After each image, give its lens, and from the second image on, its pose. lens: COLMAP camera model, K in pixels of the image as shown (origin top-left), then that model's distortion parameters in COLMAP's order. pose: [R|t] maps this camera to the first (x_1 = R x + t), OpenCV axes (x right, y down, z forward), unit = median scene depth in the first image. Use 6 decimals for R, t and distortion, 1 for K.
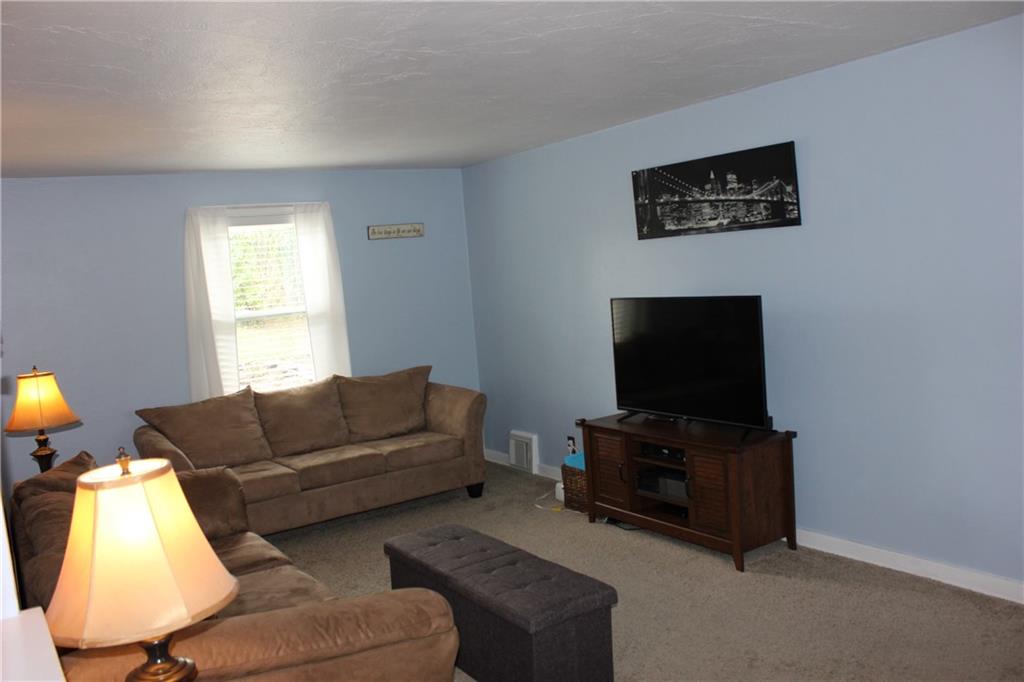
lens RADIAL K [[851.7, 0, 510.5], [0, 851.7, 344.5], [0, 0, 1]] dist [-0.171450, 0.151453]
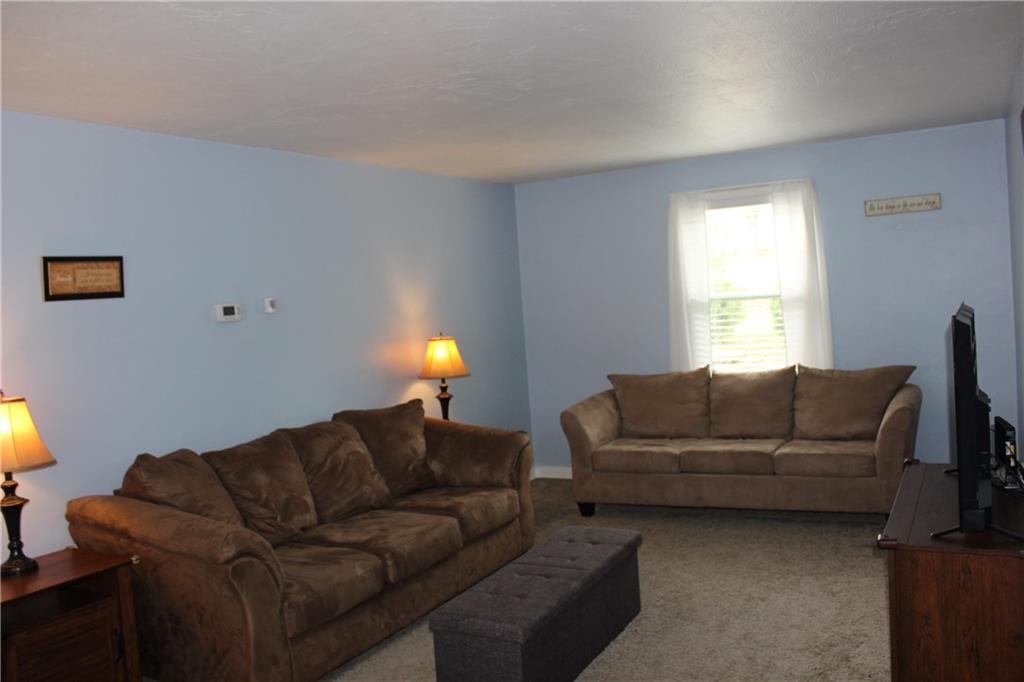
lens RADIAL K [[851.7, 0, 510.5], [0, 851.7, 344.5], [0, 0, 1]] dist [-0.171450, 0.151453]
pose [[0.463941, 0.096991, -0.880541, 0.480254], [-0.043954, 0.995284, 0.086471, -0.054111], [0.884775, -0.001415, 0.466016, 0.294377]]
